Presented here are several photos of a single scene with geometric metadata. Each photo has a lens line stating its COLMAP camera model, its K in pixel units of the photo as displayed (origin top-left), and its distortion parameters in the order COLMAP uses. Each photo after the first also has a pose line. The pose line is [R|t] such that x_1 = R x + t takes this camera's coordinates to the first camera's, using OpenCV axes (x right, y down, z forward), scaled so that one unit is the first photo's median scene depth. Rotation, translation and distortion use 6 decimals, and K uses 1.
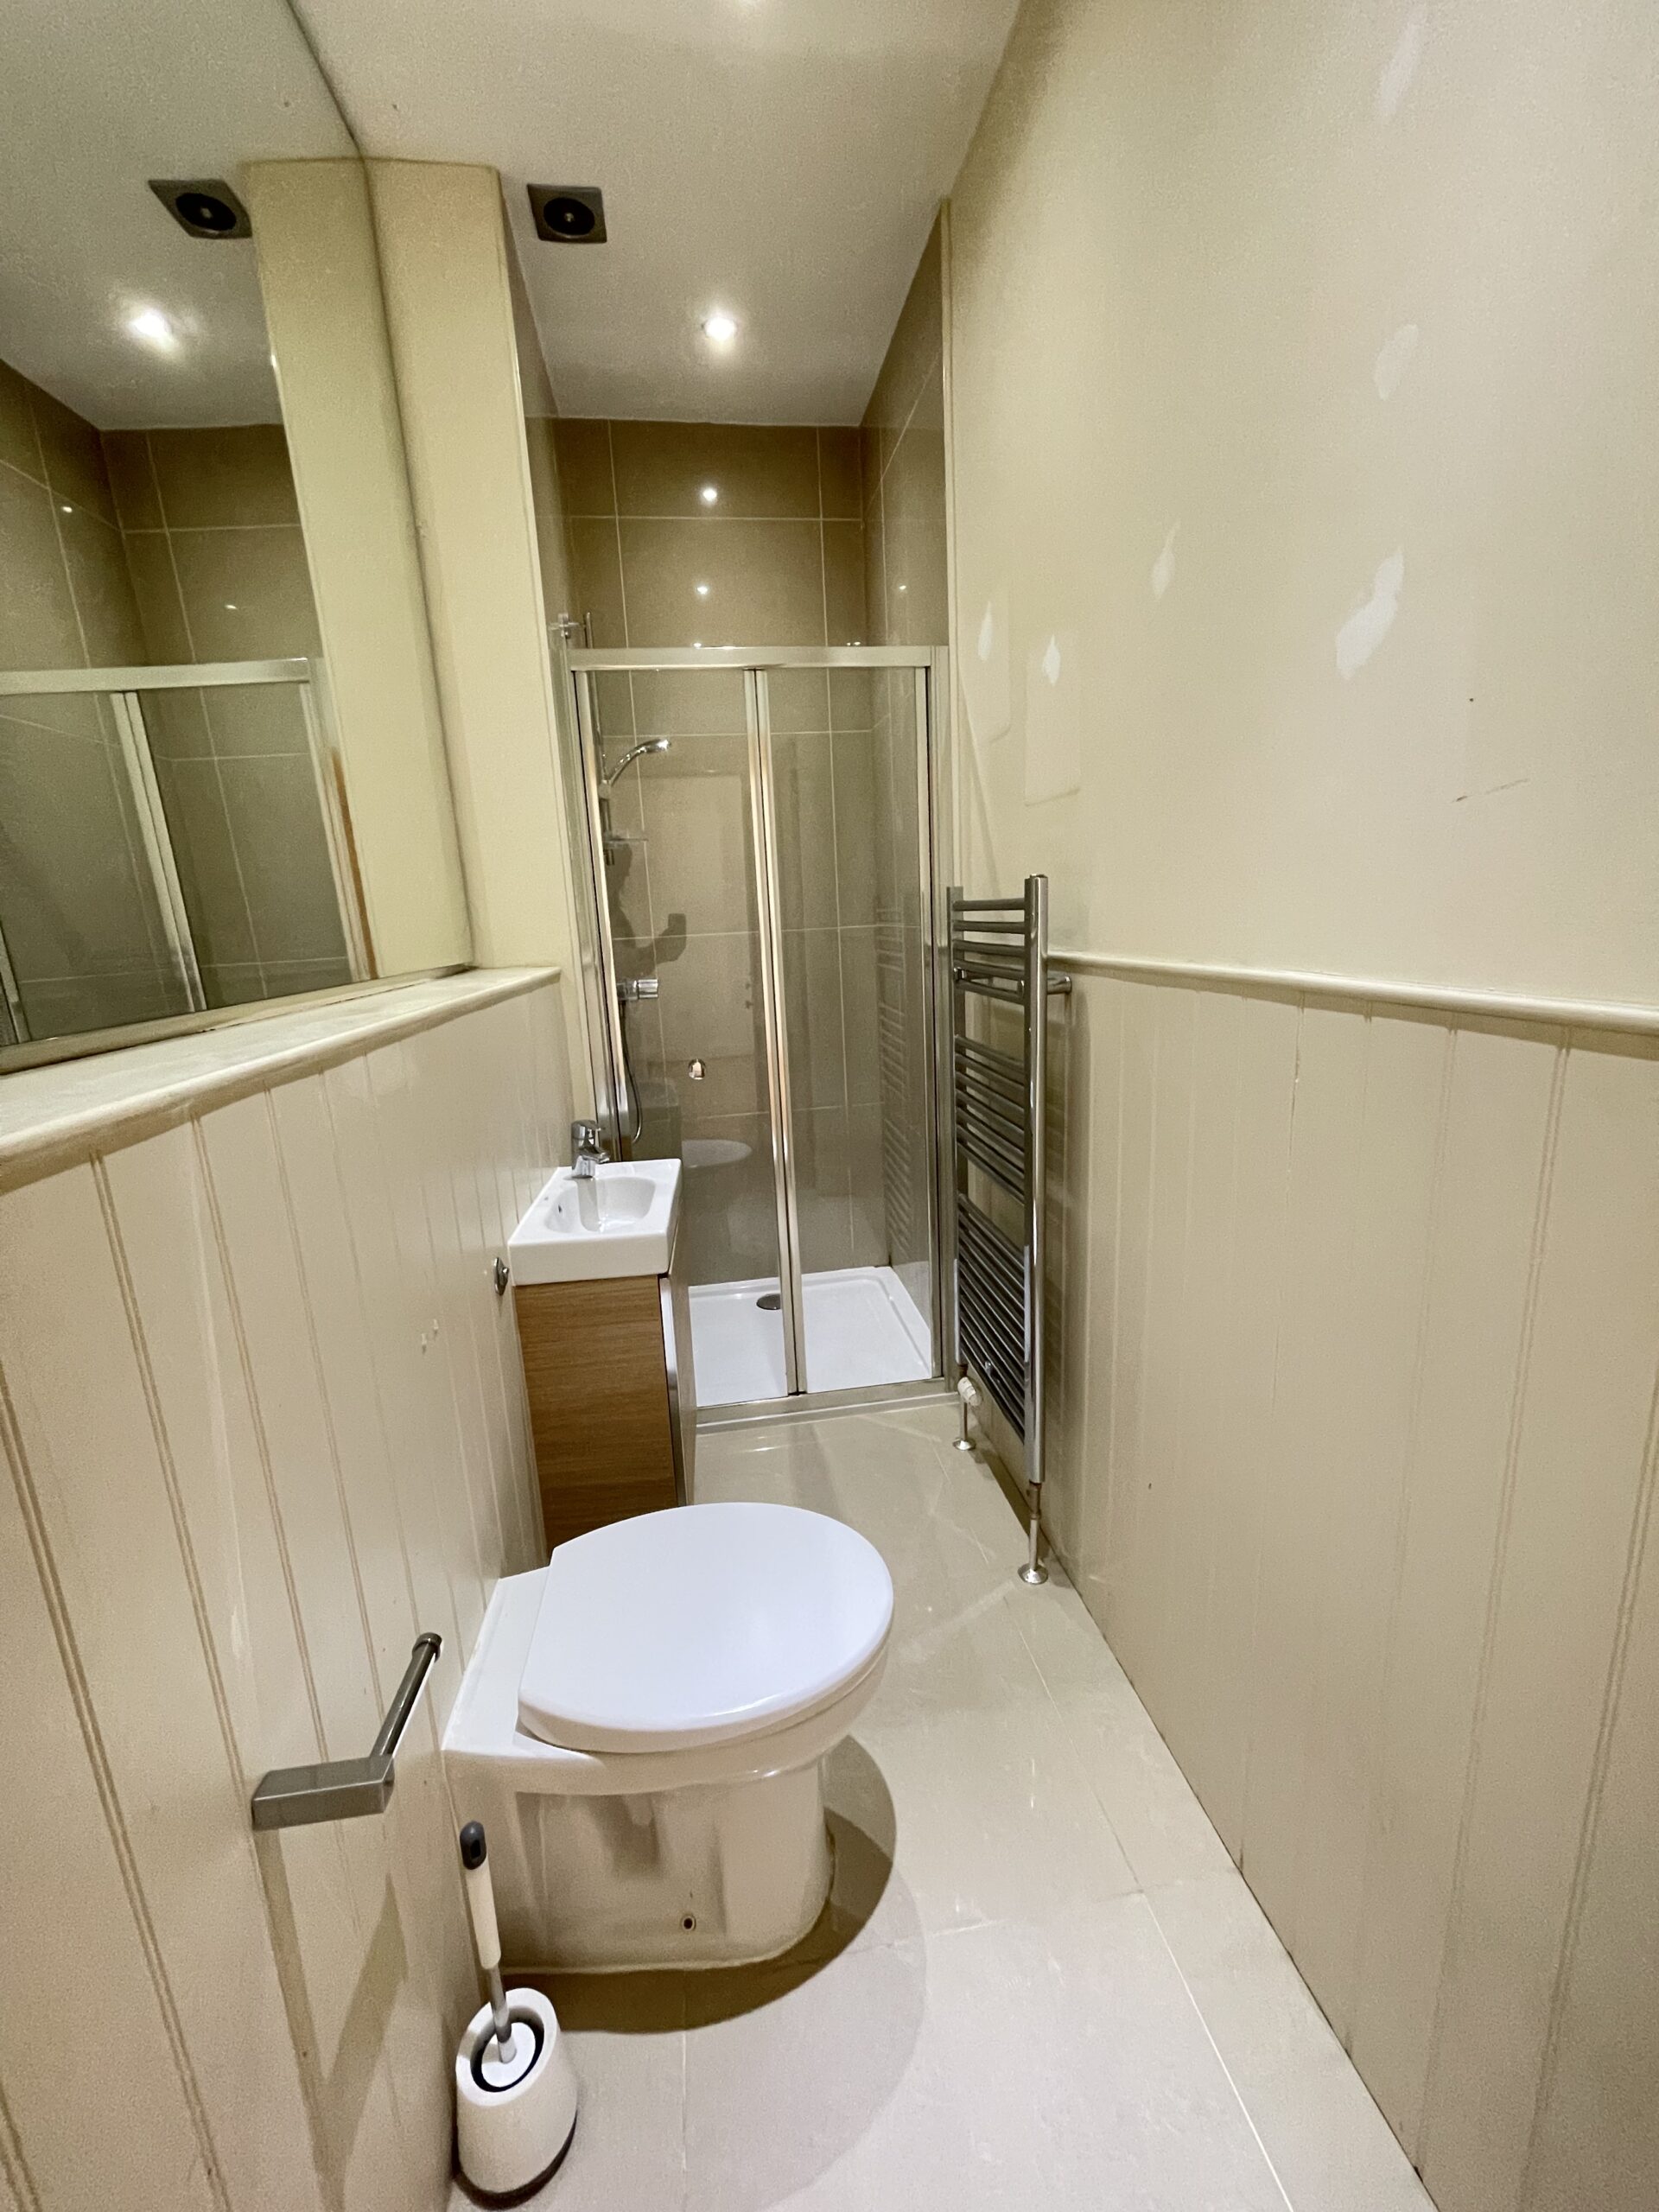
lens RADIAL K [[895.3, 0, 824.4], [0, 895.3, 1113.5], [0, 0, 1]] dist [-0.004183, 0.000925]
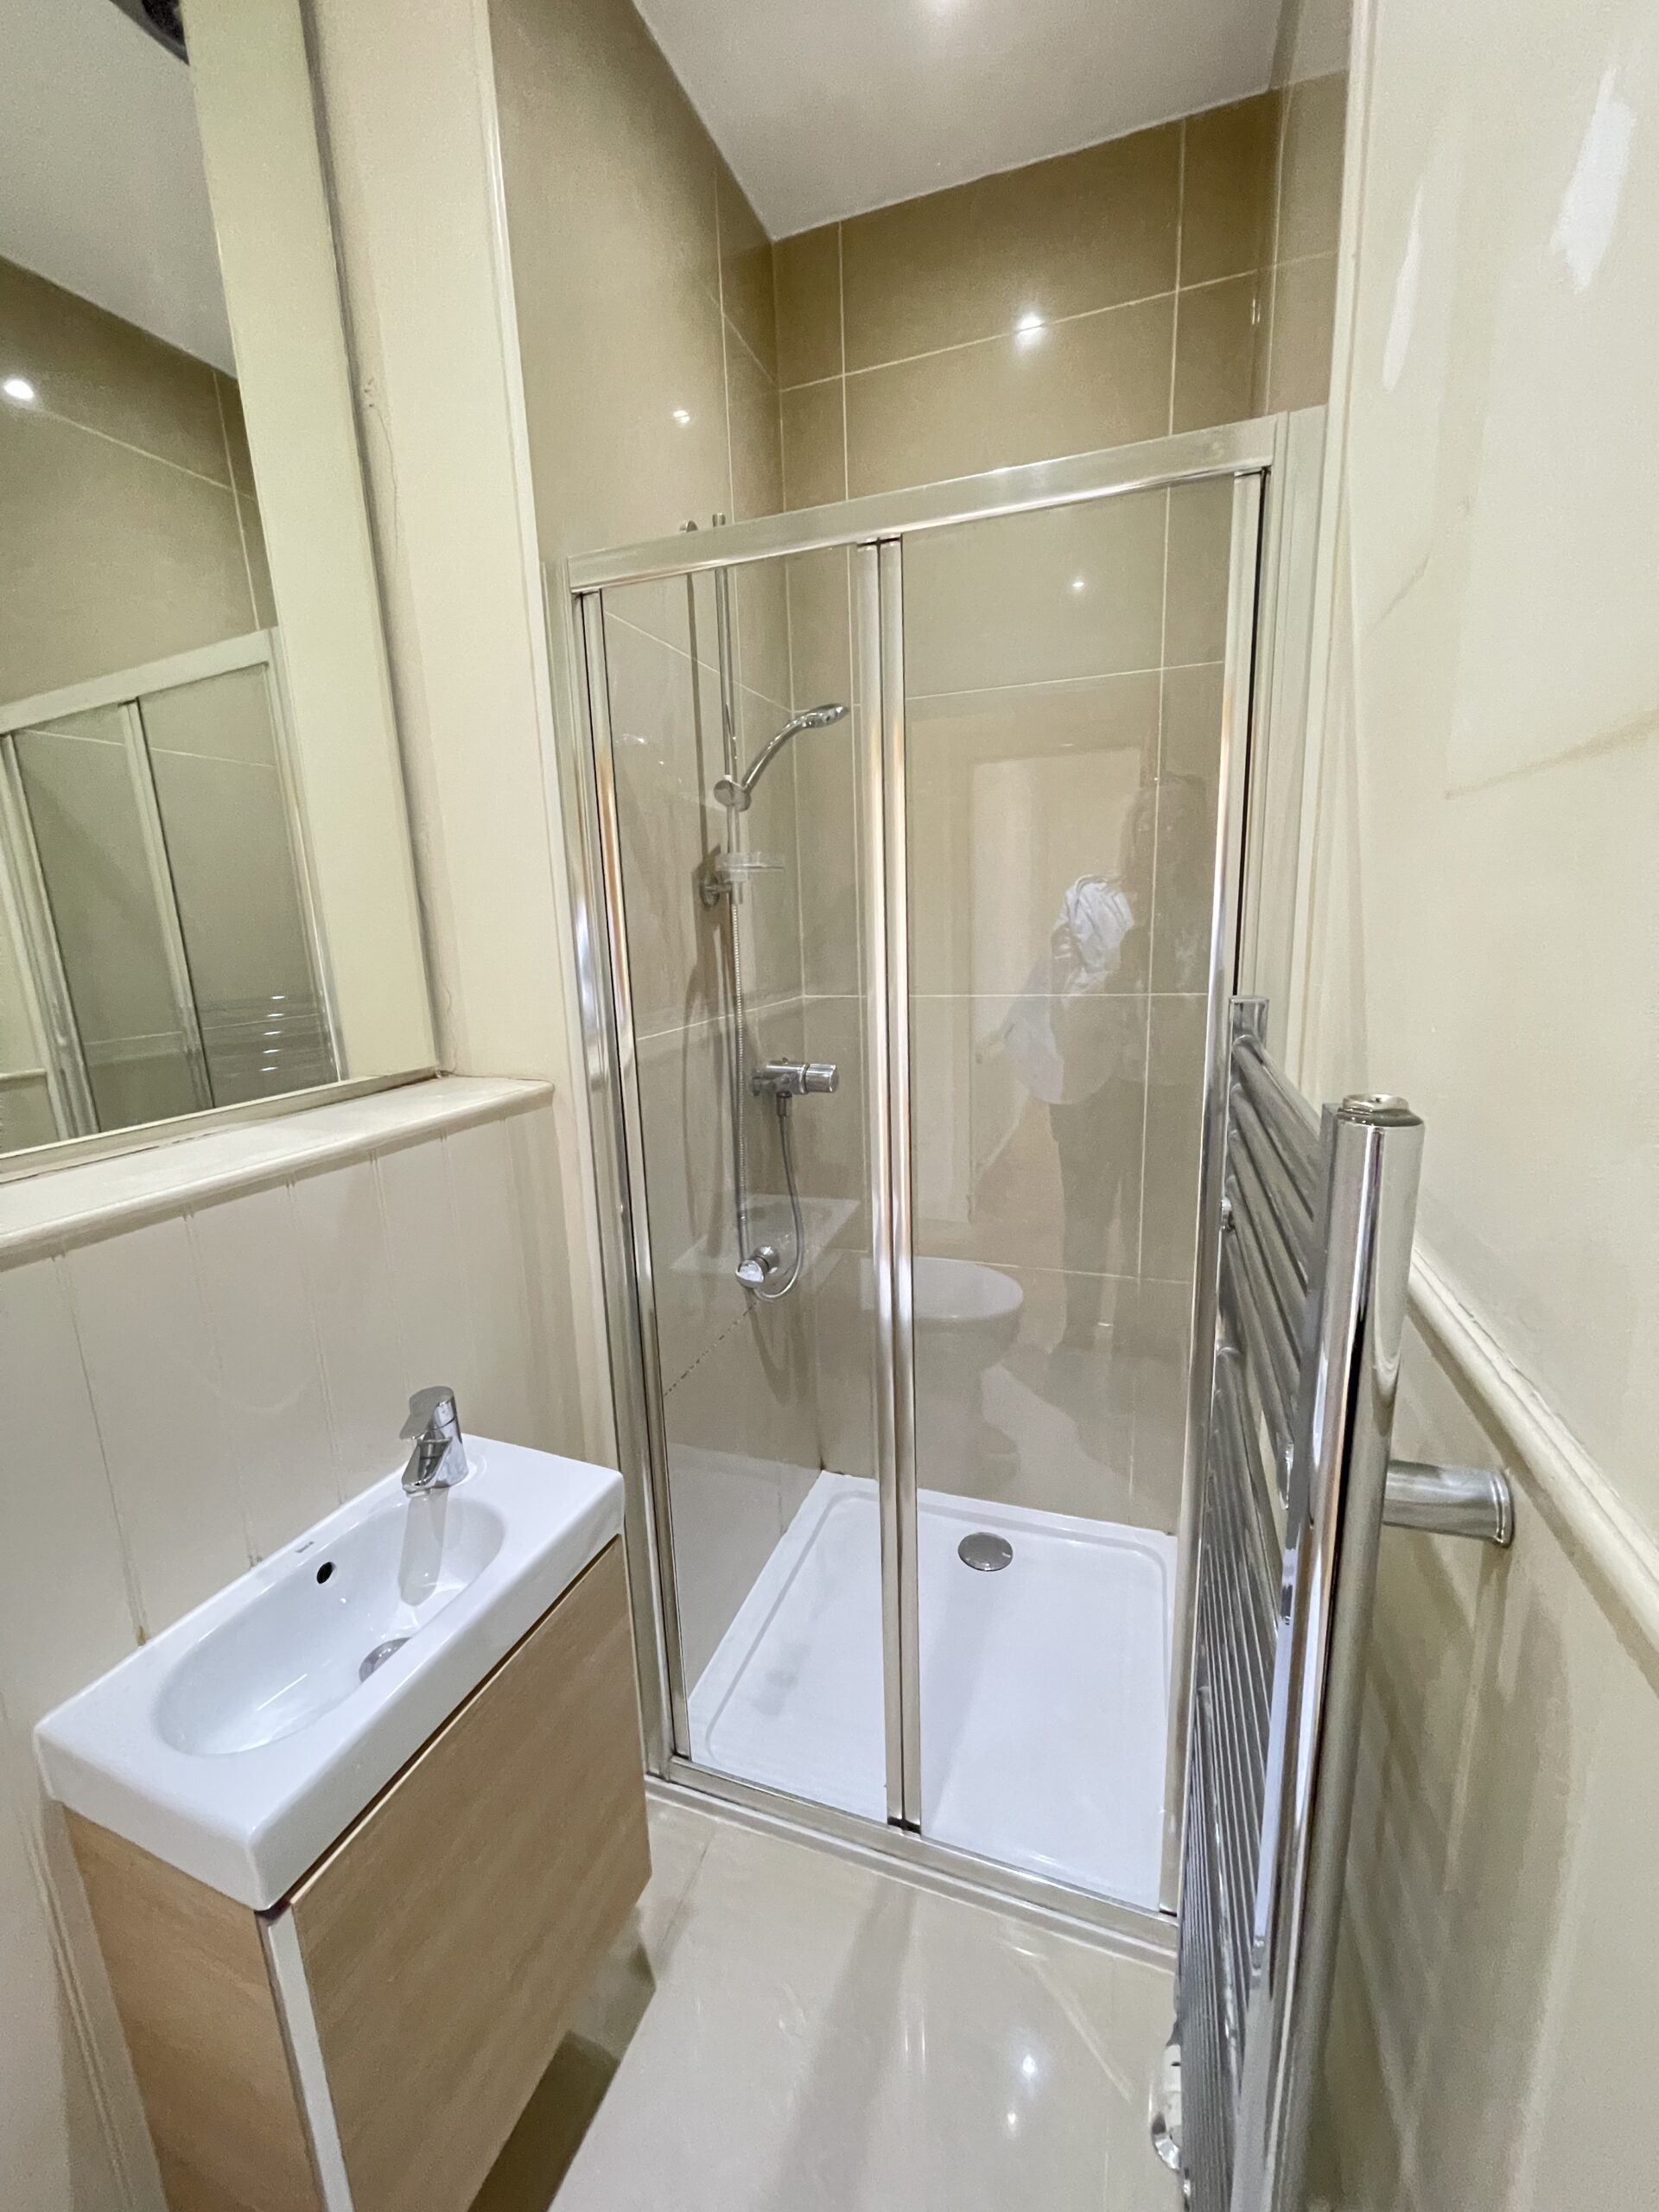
lens RADIAL K [[895.3, 0, 821.0], [0, 895.3, 1101.0], [0, 0, 1]] dist [-0.004183, 0.000925]
pose [[0.877117, 0.119660, -0.465131, 0.161287], [-0.119298, 0.992395, 0.030339, -0.194062], [0.465224, 0.028879, 0.884722, 0.541113]]
